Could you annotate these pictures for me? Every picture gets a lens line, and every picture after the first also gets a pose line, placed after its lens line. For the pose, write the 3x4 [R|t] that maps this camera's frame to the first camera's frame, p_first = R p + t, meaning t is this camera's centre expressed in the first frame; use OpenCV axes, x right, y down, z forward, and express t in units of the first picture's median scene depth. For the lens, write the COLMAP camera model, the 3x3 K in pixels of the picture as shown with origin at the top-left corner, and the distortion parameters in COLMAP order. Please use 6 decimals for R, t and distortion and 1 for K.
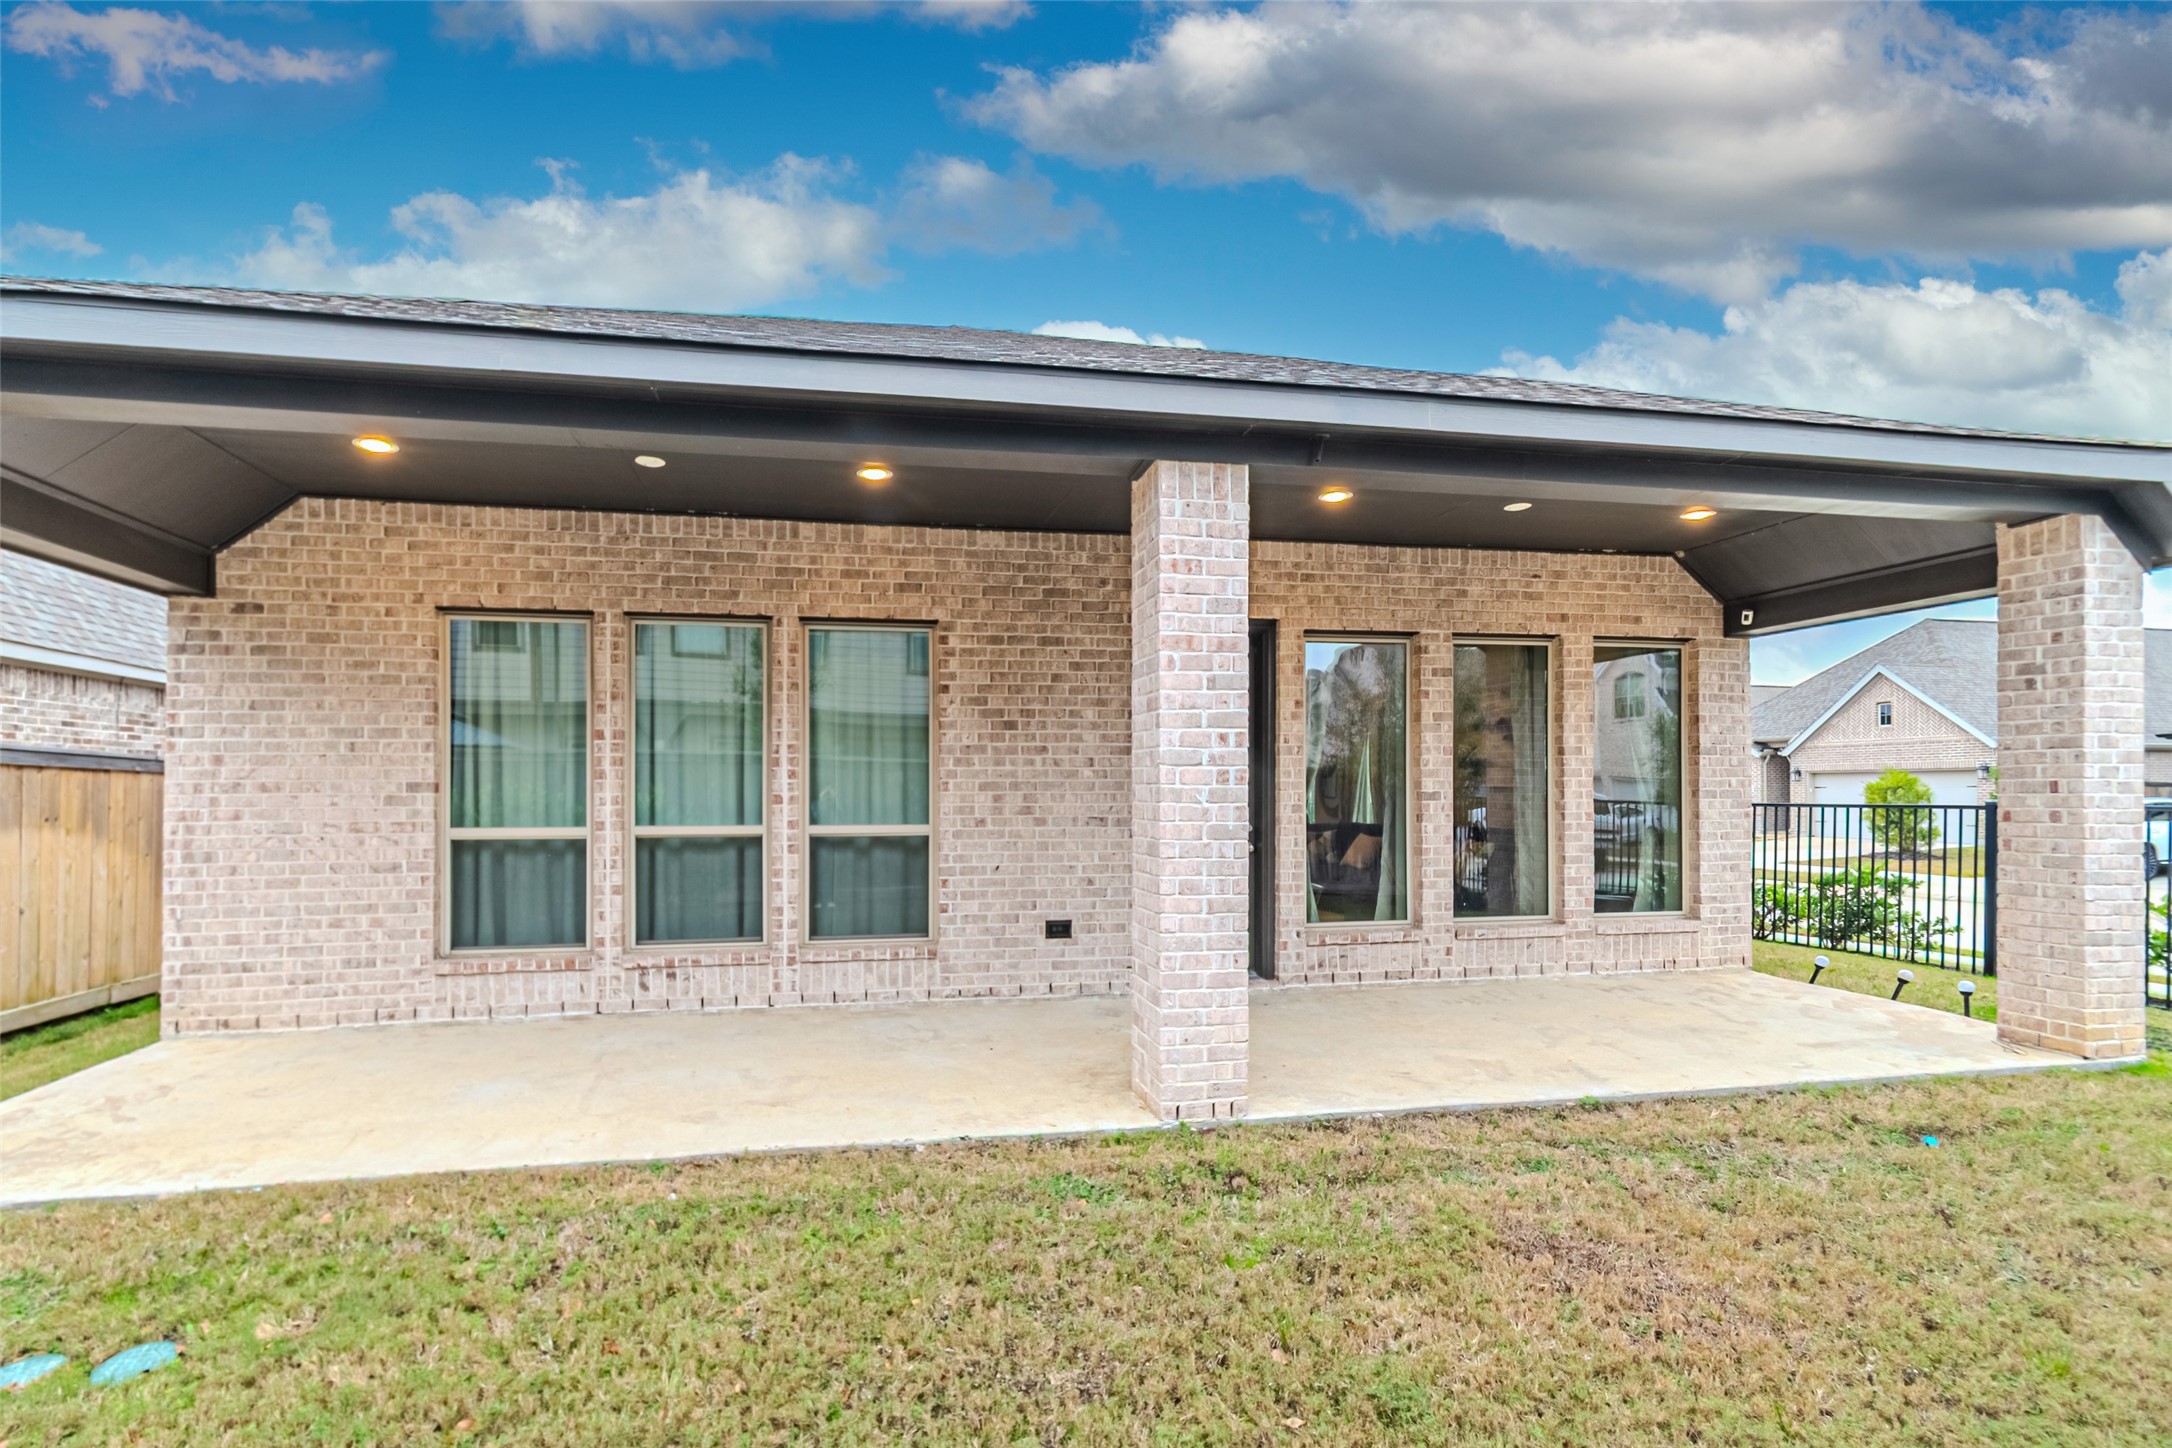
lens RADIAL K [[919.0, 0, 1083.5], [0, 919.0, 780.0], [0, 0, 1]] dist [0.002438, 0.000104]
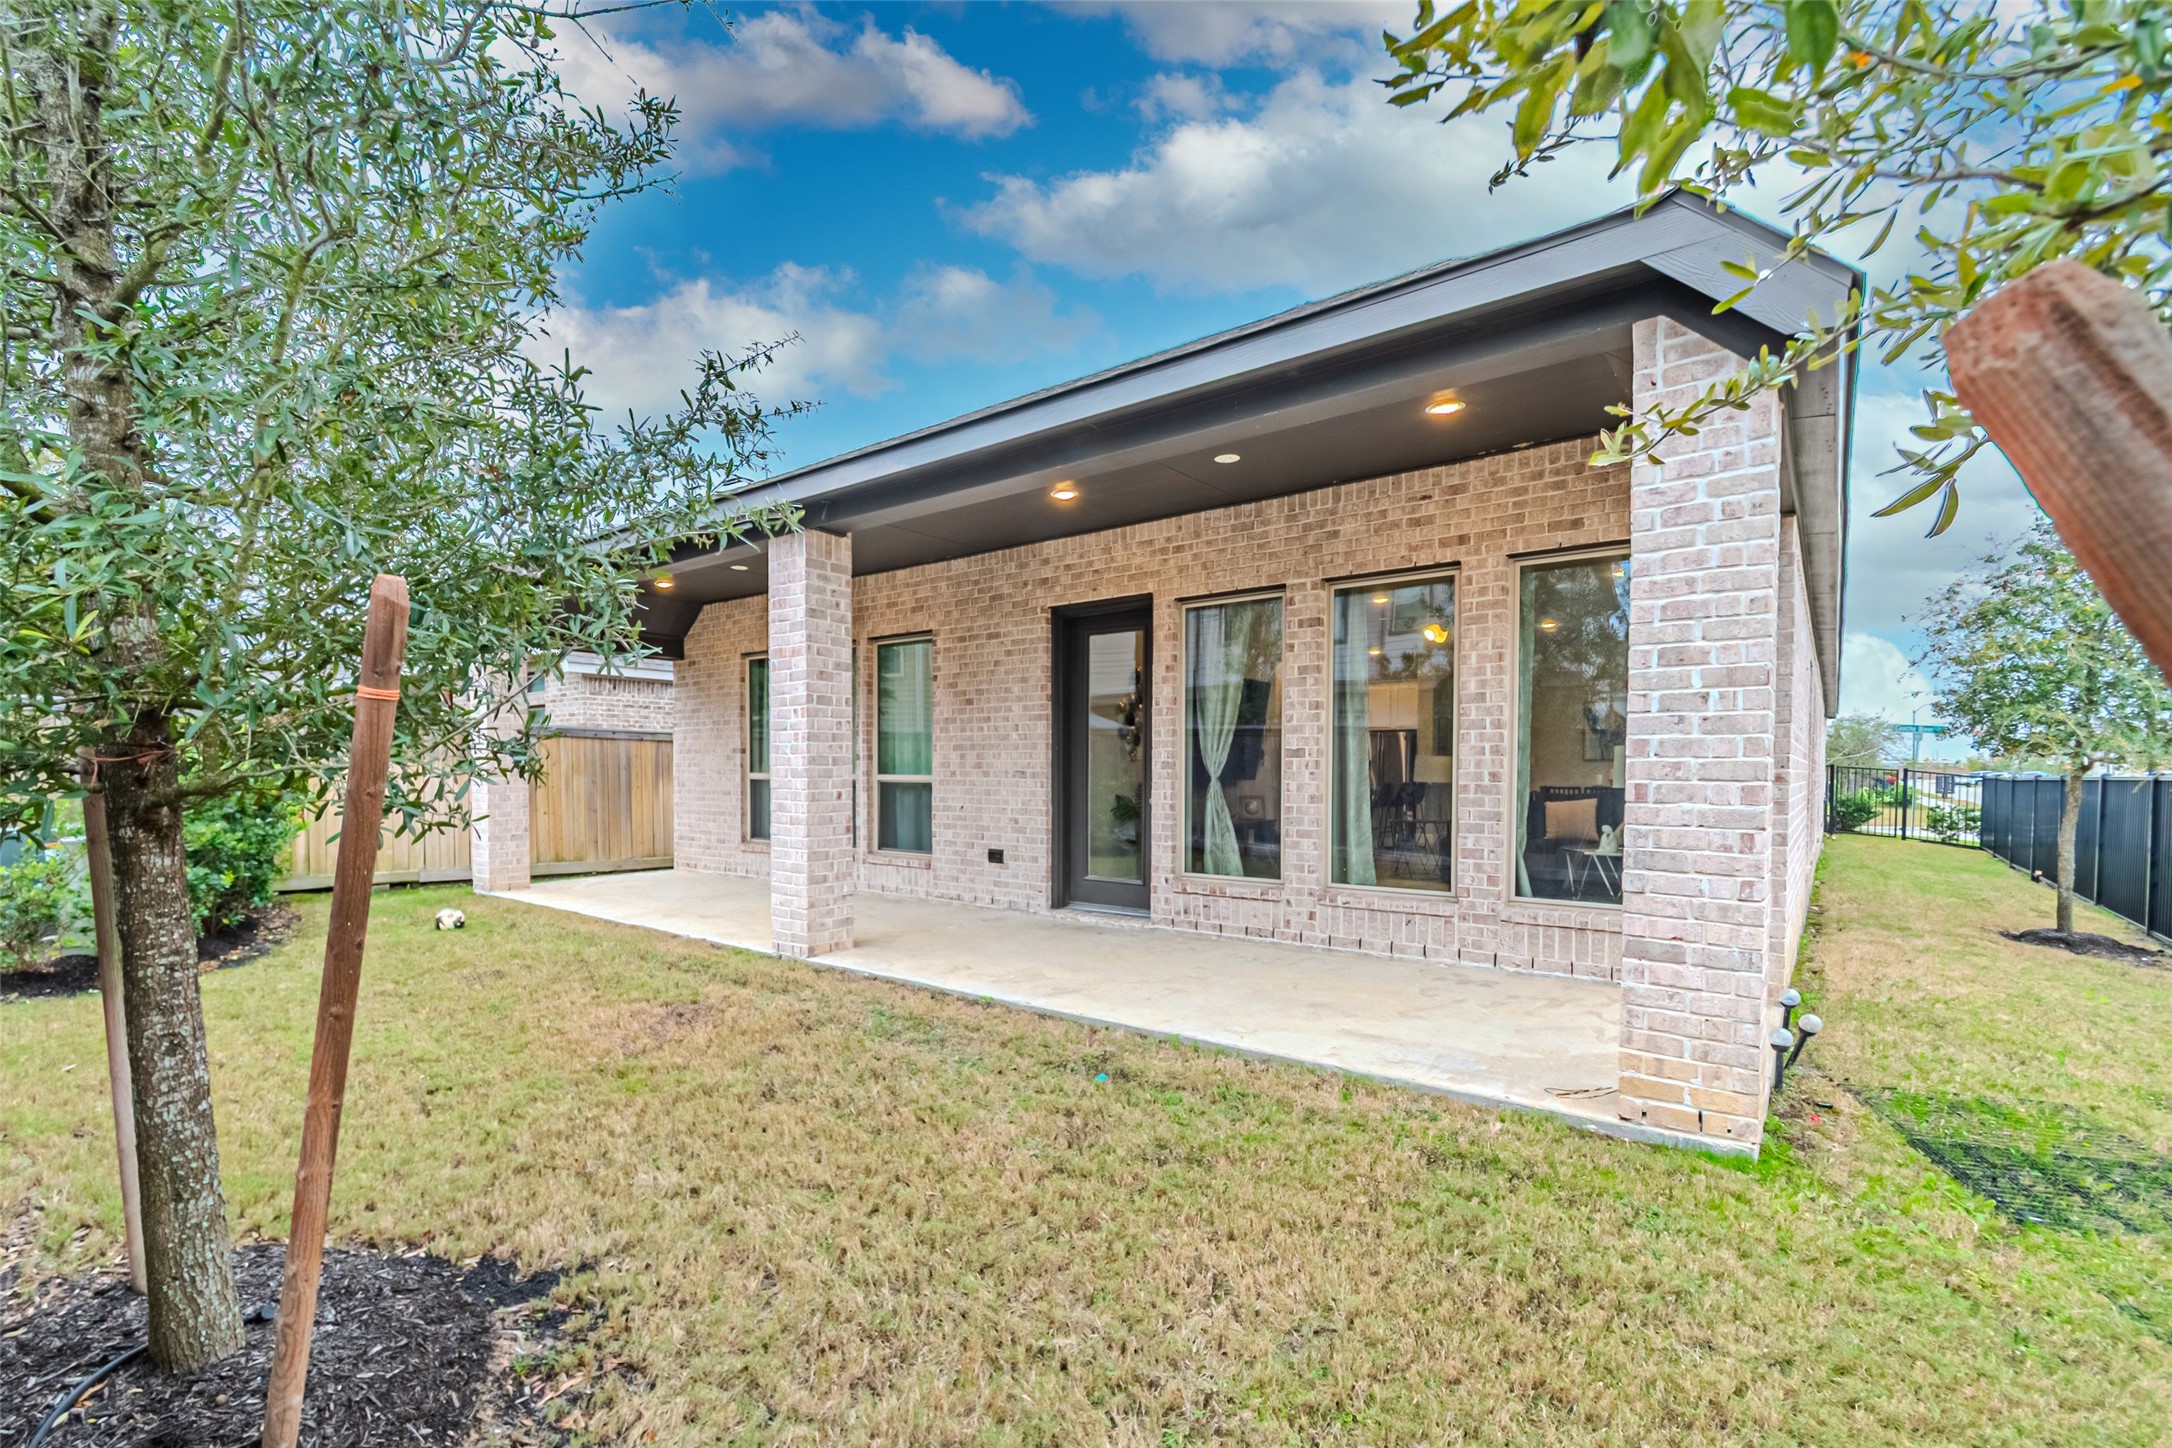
lens RADIAL K [[1024.2, 0, 1083.2], [0, 1024.2, 762.6], [0, 0, 1]] dist [-0.000164, 0.000206]
pose [[0.655380, 0.002190, -0.755296, 1.058368], [0.013813, 0.999794, 0.014885, 0.008503], [0.755173, -0.020188, 0.655215, 0.130193]]
